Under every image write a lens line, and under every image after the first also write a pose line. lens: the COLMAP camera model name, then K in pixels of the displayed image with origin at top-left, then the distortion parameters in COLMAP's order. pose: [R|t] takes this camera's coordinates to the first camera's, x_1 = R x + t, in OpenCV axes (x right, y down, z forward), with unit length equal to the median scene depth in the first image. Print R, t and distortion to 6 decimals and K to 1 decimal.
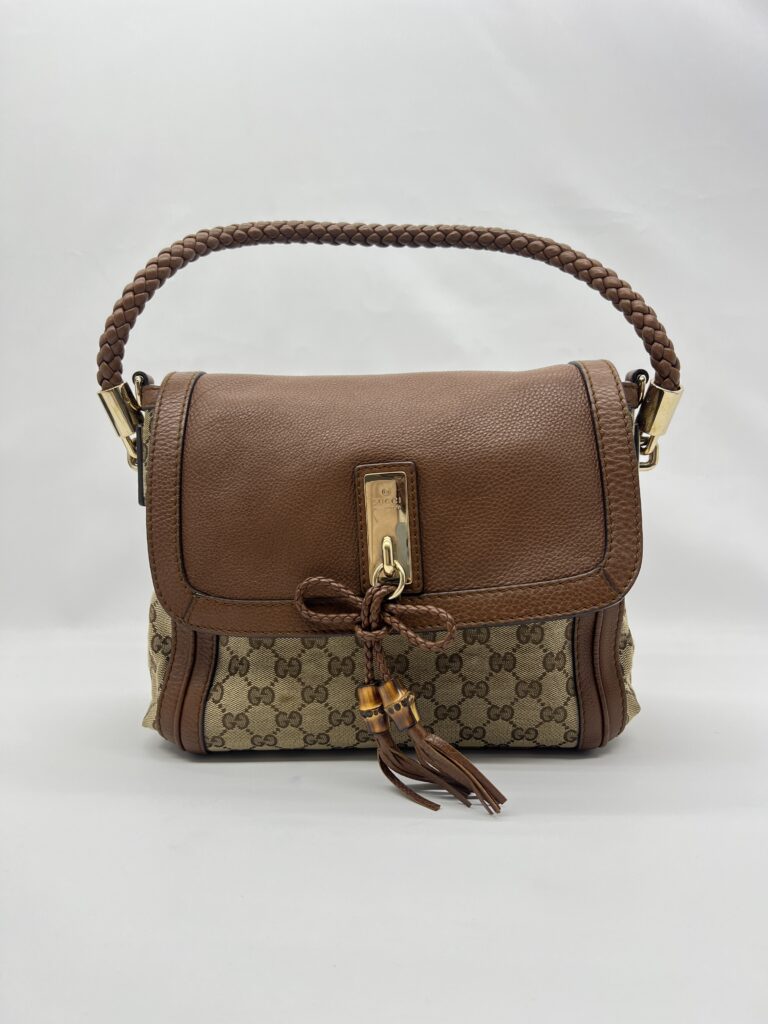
lens RADIAL K [[950.7, 0, 370.4], [0, 950.7, 511.4], [0, 0, 1]] dist [-0.011302, -0.007349]
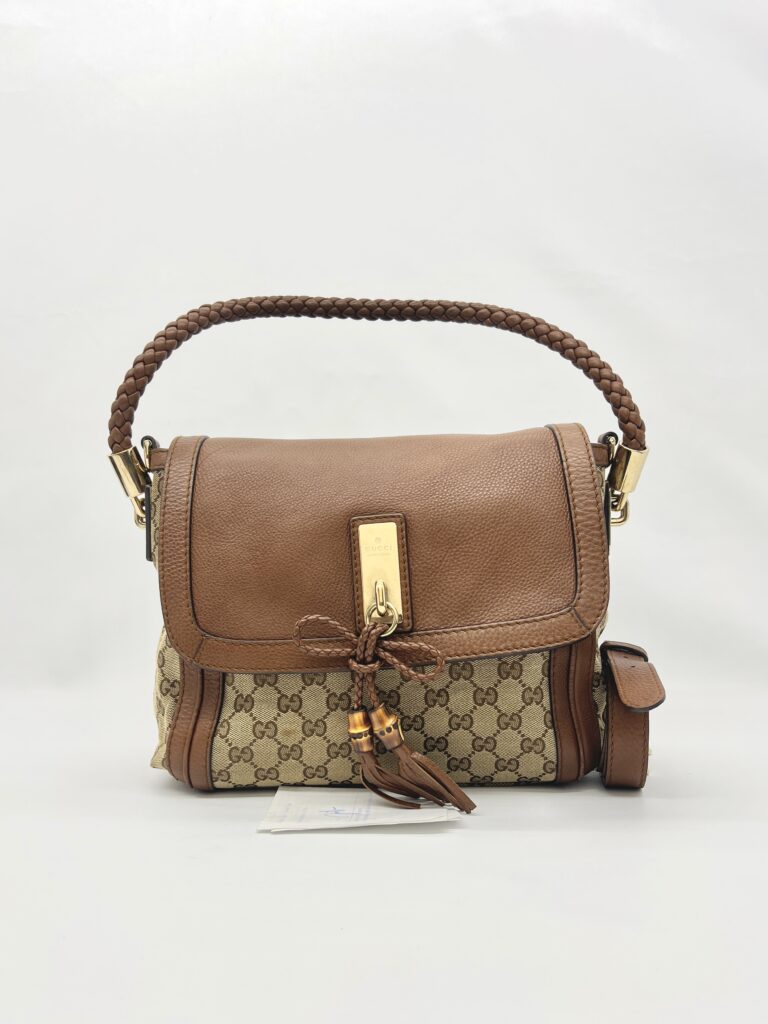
lens RADIAL K [[772.5, 0, 384.0], [0, 772.5, 512.0], [0, 0, 1]] dist [0.003764, 0.000754]
pose [[0.999799, -0.006359, 0.018989, 0.007060], [0.007043, 0.999320, -0.036199, -0.025414], [-0.018745, 0.036325, 0.999164, 0.113470]]
